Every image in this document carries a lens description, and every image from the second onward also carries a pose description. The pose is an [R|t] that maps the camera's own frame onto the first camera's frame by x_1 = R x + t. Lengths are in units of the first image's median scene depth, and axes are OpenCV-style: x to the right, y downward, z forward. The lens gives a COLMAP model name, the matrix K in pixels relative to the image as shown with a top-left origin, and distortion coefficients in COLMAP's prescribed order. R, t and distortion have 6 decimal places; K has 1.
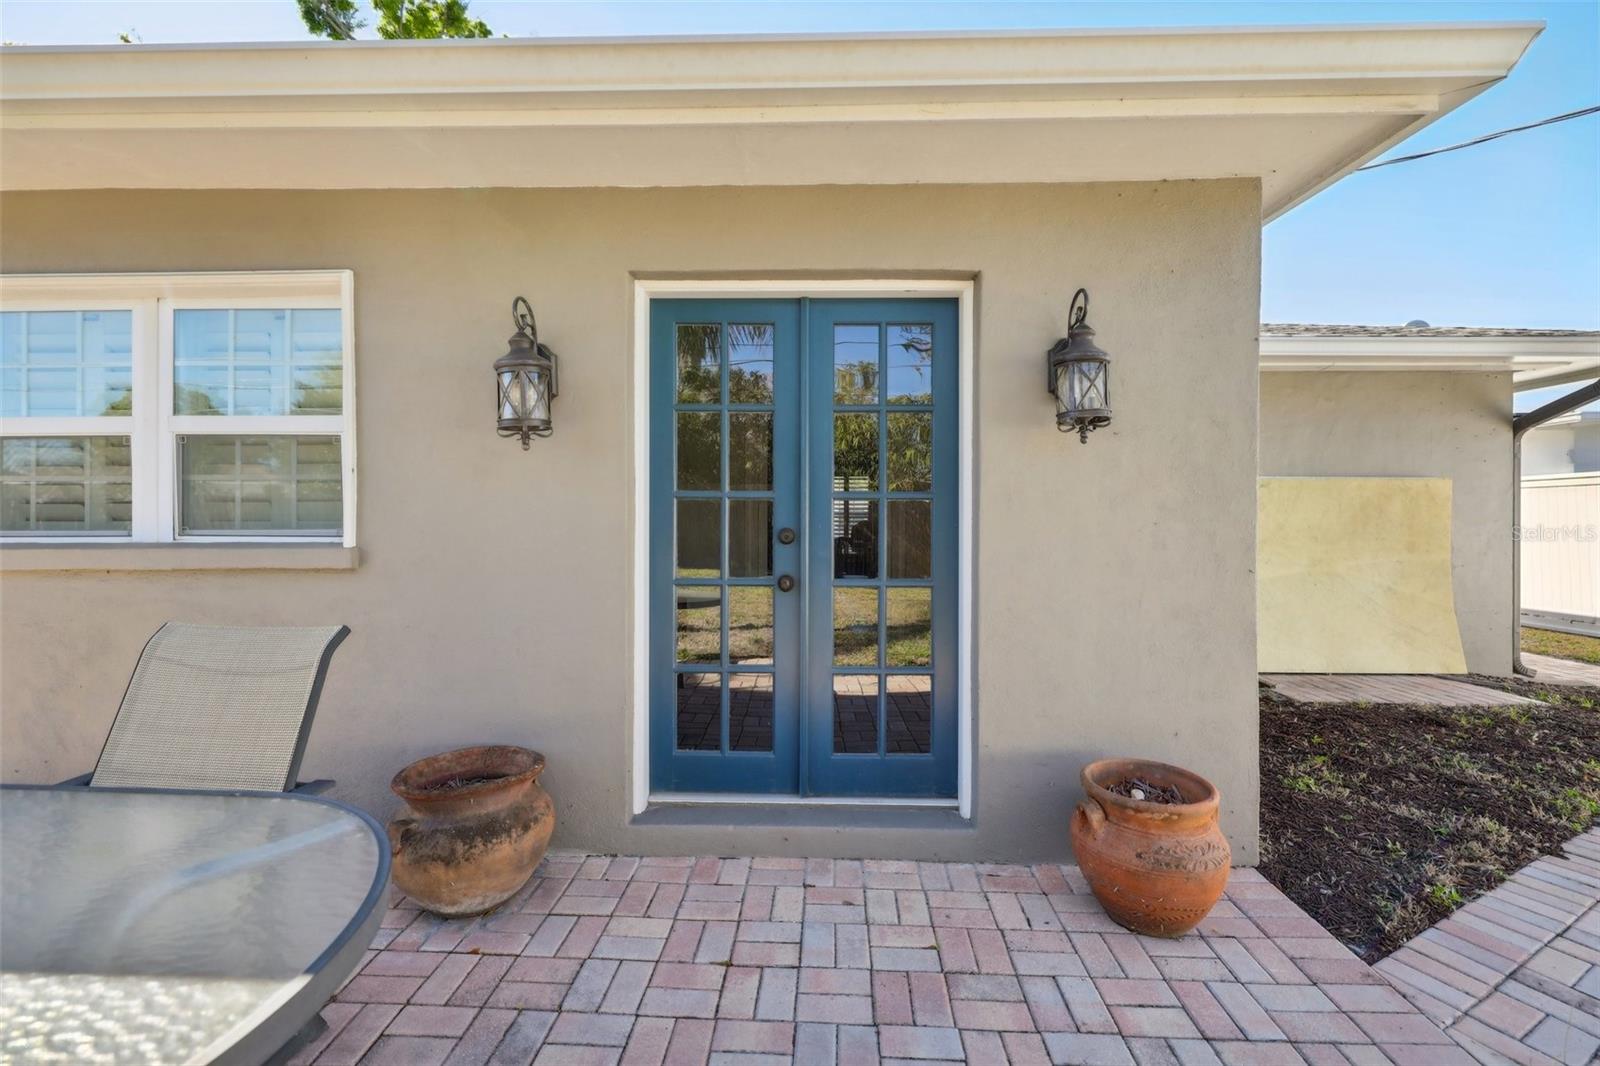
lens RADIAL K [[697.0, 0, 789.3], [0, 697.0, 528.4], [0, 0, 1]] dist [0.001531, -0.000078]
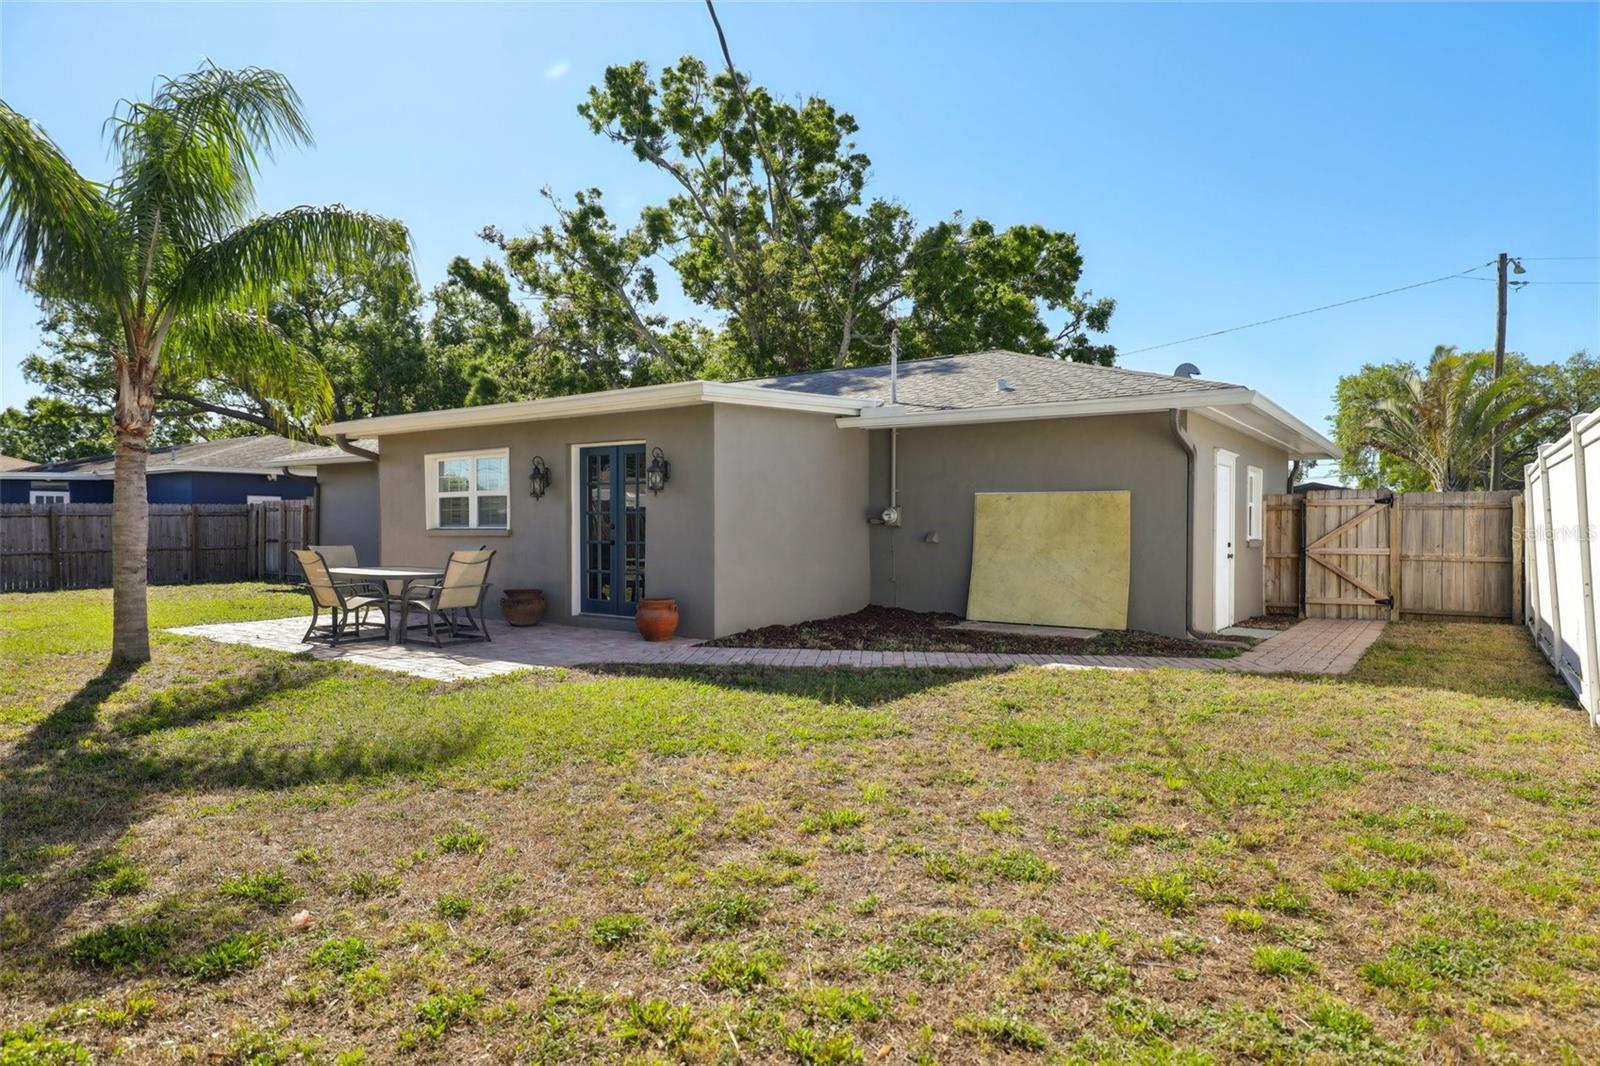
lens RADIAL K [[932.8, 0, 797.0], [0, 932.8, 525.8], [0, 0, 1]] dist [-0.001716, -0.000248]
pose [[0.832726, 0.000545, -0.553685, 2.902751], [-0.006758, 0.999935, -0.009180, 0.039167], [0.553644, 0.011387, 0.832676, -1.898464]]
